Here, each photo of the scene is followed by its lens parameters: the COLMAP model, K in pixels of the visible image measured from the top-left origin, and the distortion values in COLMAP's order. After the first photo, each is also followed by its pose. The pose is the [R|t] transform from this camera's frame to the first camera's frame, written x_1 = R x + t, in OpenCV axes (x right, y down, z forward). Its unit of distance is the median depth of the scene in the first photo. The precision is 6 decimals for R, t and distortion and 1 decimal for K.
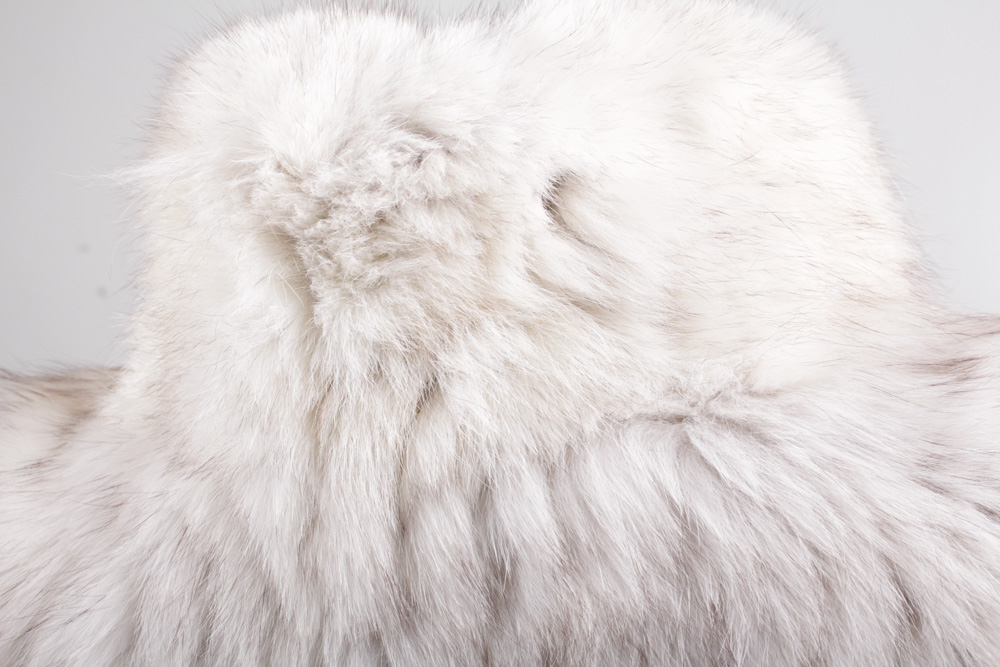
lens RADIAL K [[1637.7, 0, 500.0], [0, 1637.7, 333.5], [0, 0, 1]] dist [-0.026828, 0.014161]
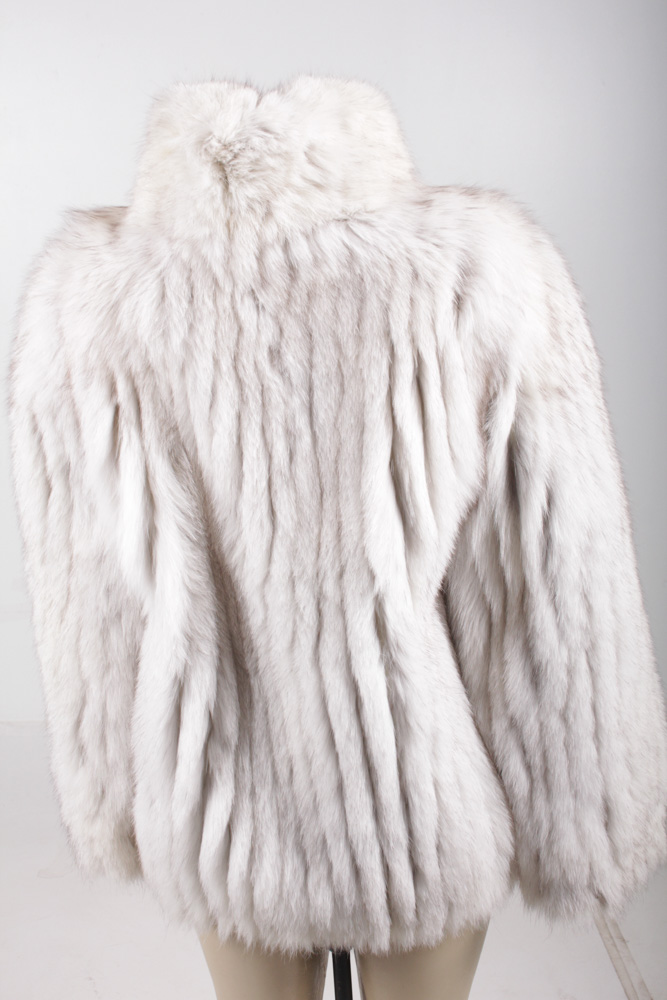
lens RADIAL K [[1579.3, 0, 333.5], [0, 1579.3, 500.0], [0, 0, 1]] dist [-0.015565, 0.012202]
pose [[0.971694, -0.060855, 0.228271, -0.669899], [0.009900, 0.975893, 0.218023, -0.090669], [-0.236036, -0.209592, 0.948872, -2.115374]]
